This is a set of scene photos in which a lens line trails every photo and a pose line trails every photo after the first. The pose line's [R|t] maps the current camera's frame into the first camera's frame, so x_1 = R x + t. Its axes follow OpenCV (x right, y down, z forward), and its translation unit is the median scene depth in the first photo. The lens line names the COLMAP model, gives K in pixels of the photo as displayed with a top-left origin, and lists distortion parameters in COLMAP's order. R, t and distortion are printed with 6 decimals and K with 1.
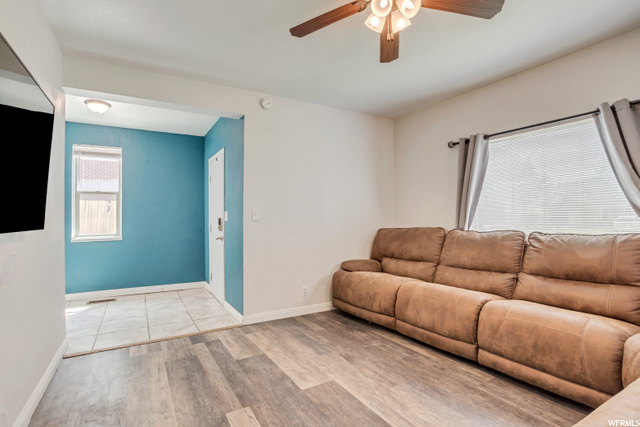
lens RADIAL K [[315.6, 0, 320.0], [0, 315.6, 213.5], [0, 0, 1]] dist [-0.024982, -0.000259]
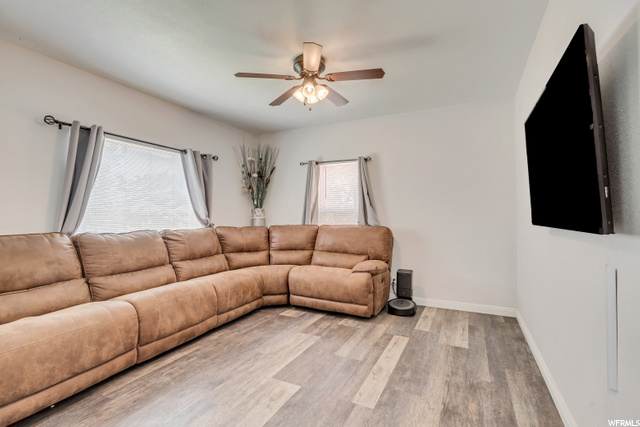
lens RADIAL K [[304.7, 0, 320.5], [0, 304.7, 210.9], [0, 0, 1]] dist [0.003530, -0.000004]
pose [[-0.544380, 0.025180, 0.838460, -0.790633], [-0.004002, 0.999460, -0.032614, 0.022240], [-0.838829, -0.021110, -0.543986, 1.266614]]
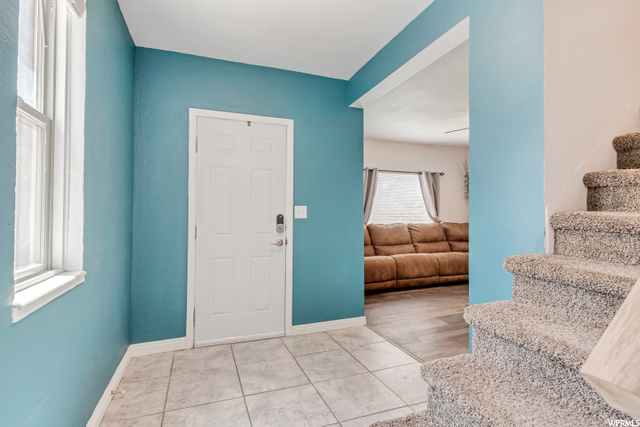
lens RADIAL K [[315.6, 0, 320.0], [0, 315.6, 213.5], [0, 0, 1]] dist [-0.024982, -0.000259]
pose [[0.181389, 0.019487, 0.983218, -1.686315], [-0.011861, 0.999774, -0.017627, 0.041001], [-0.983340, -0.008464, 0.181579, 1.332718]]
